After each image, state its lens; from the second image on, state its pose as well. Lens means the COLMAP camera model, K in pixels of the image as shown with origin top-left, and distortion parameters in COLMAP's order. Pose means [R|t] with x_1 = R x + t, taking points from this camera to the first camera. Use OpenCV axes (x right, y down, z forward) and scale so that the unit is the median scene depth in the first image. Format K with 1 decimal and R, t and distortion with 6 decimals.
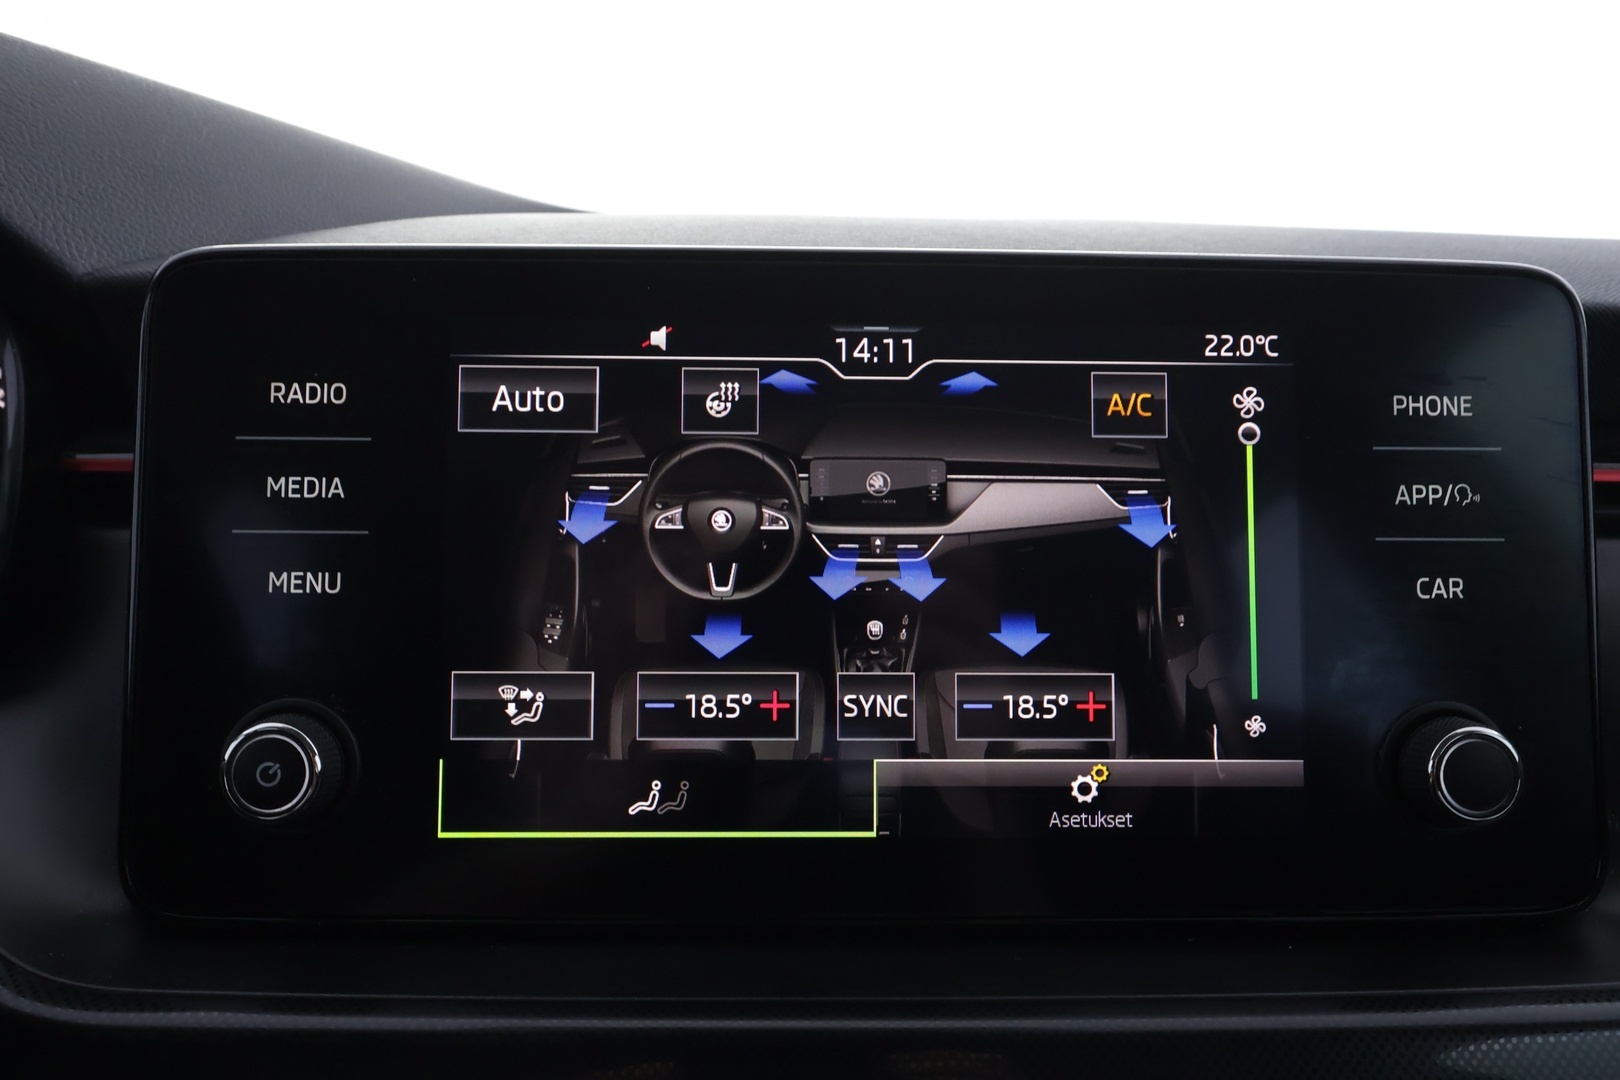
lens RADIAL K [[1261.3, 0, 801.9], [0, 1261.3, 536.3], [0, 0, 1]] dist [-0.001508, -0.002493]
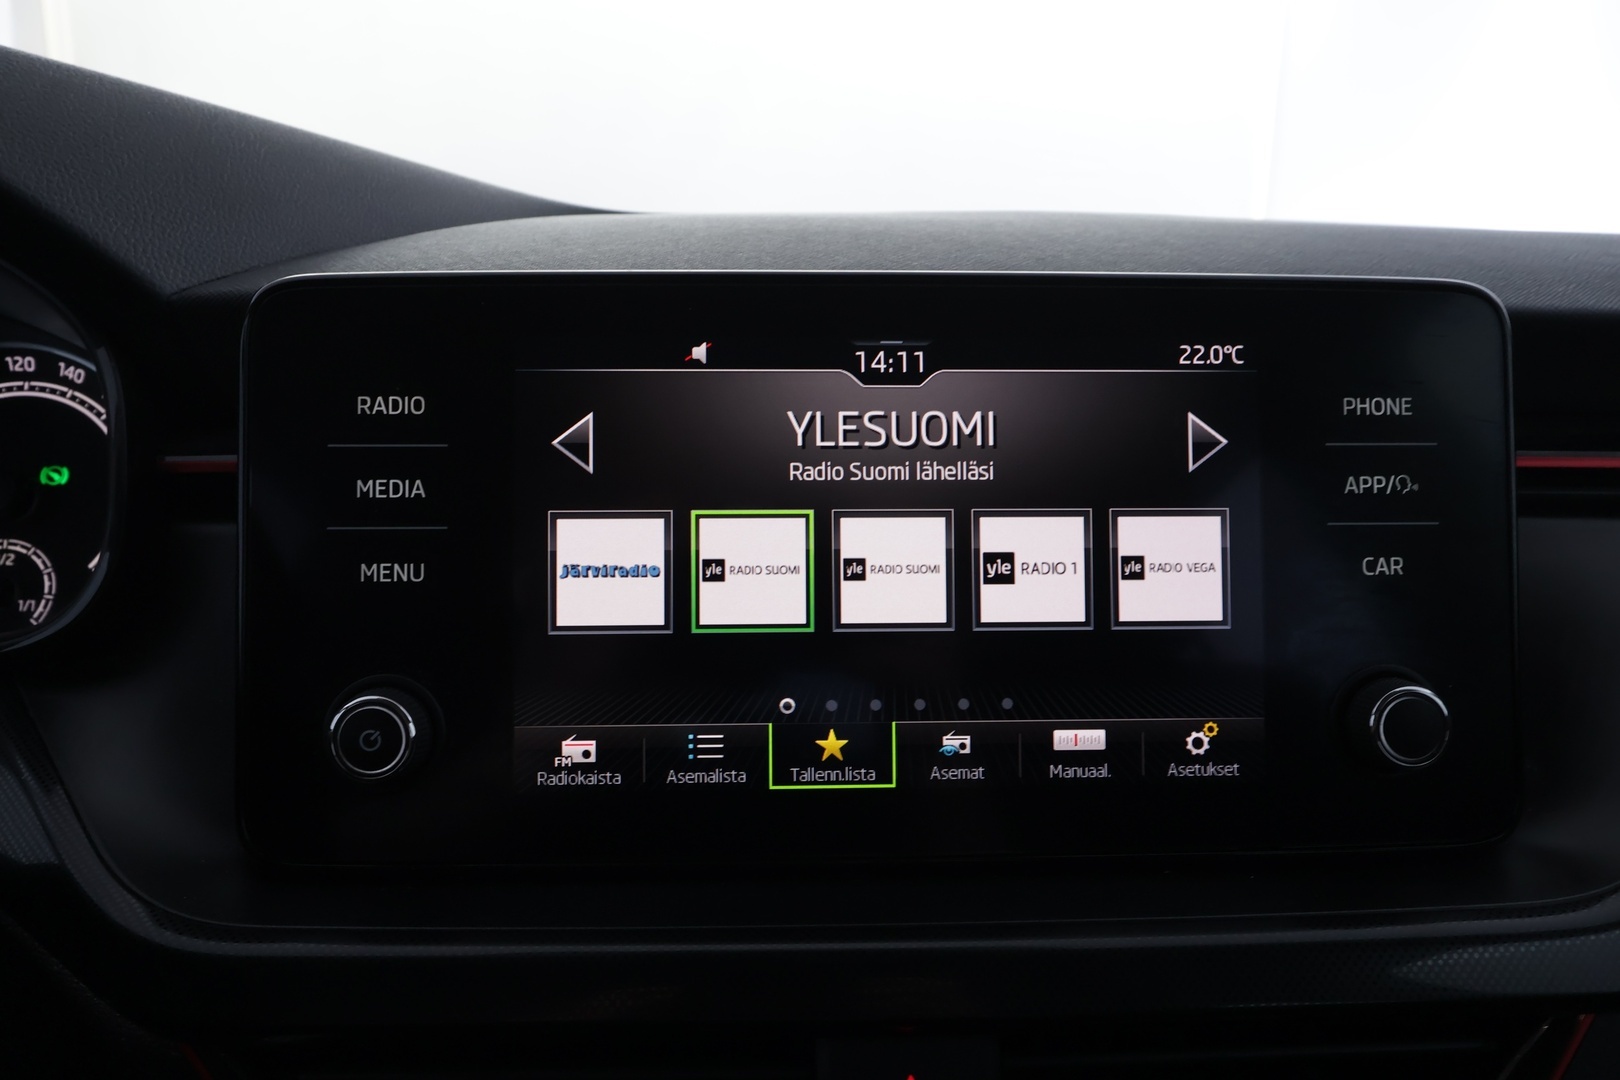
lens RADIAL K [[1261.3, 0, 803.5], [0, 1261.3, 543.3], [0, 0, 1]] dist [-0.001508, -0.002493]
pose [[0.999773, -0.010633, 0.018453, -0.043080], [0.009952, 0.999279, 0.036632, -0.026933], [-0.018830, -0.036440, 0.999158, -0.138330]]
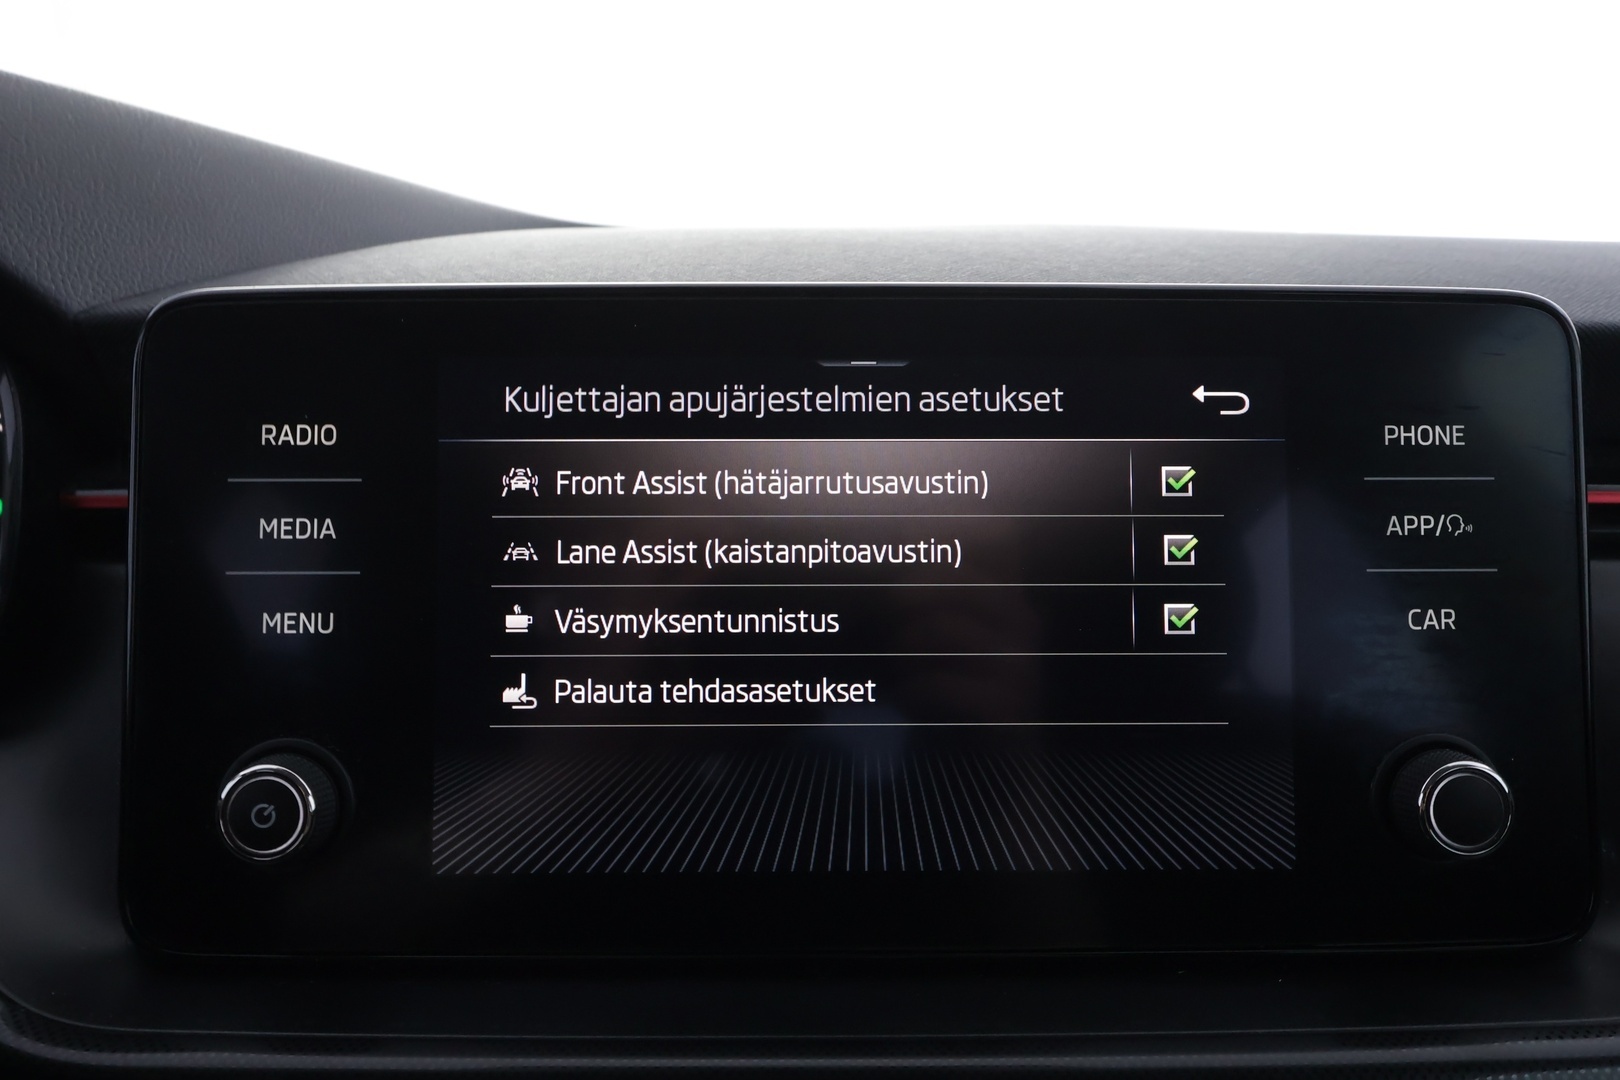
lens RADIAL K [[1261.3, 0, 800.0], [0, 1261.3, 539.5], [0, 0, 1]] dist [-0.001508, -0.002493]
pose [[0.999834, -0.007901, -0.016401, 0.024274], [0.008177, 0.999825, 0.016848, -0.042693], [0.016265, -0.016980, 0.999724, -0.002225]]
